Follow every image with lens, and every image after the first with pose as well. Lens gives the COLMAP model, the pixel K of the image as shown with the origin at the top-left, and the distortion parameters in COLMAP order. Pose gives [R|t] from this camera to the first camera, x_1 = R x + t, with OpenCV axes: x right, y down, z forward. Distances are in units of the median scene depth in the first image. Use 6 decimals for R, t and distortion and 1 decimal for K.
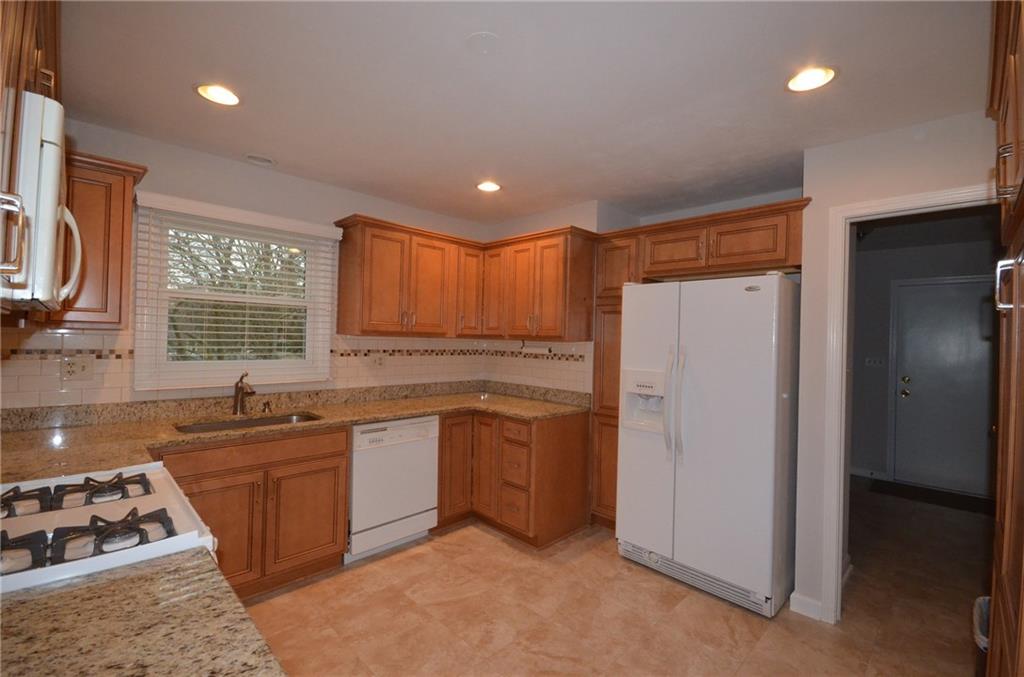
lens RADIAL K [[451.4, 0, 521.9], [0, 451.4, 336.6], [0, 0, 1]] dist [0.003323, -0.010282]
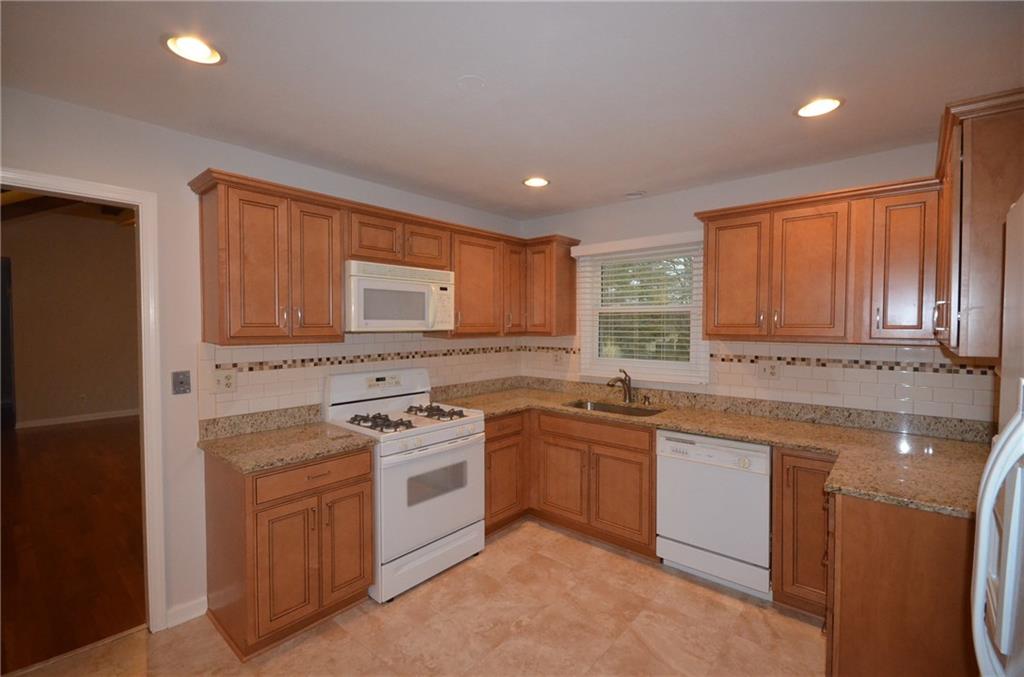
lens RADIAL K [[451.4, 0, 514.9], [0, 451.4, 332.5], [0, 0, 1]] dist [0.003323, -0.010282]
pose [[0.048065, -0.005602, -0.998829, 0.584455], [0.006489, 0.999965, -0.005296, -0.016302], [0.998823, -0.006227, 0.048099, 0.584282]]
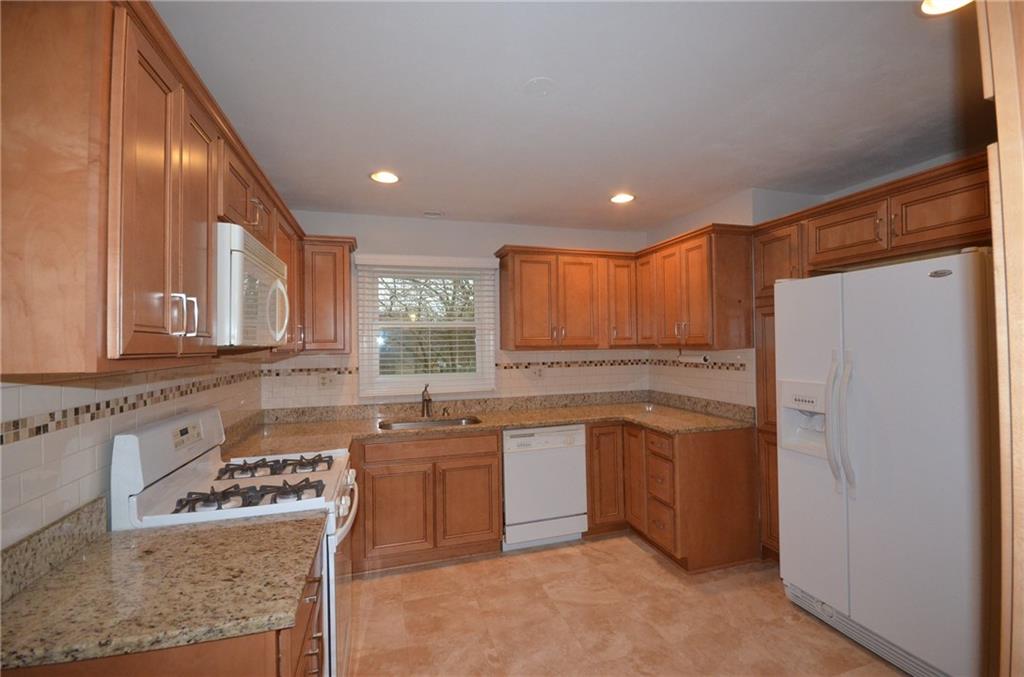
lens RADIAL K [[451.4, 0, 516.8], [0, 451.4, 336.8], [0, 0, 1]] dist [0.003323, -0.010282]
pose [[0.875837, -0.046996, -0.480314, 0.203224], [0.039821, 0.998891, -0.025125, -0.008912], [0.480962, 0.002879, 0.876737, 0.008167]]
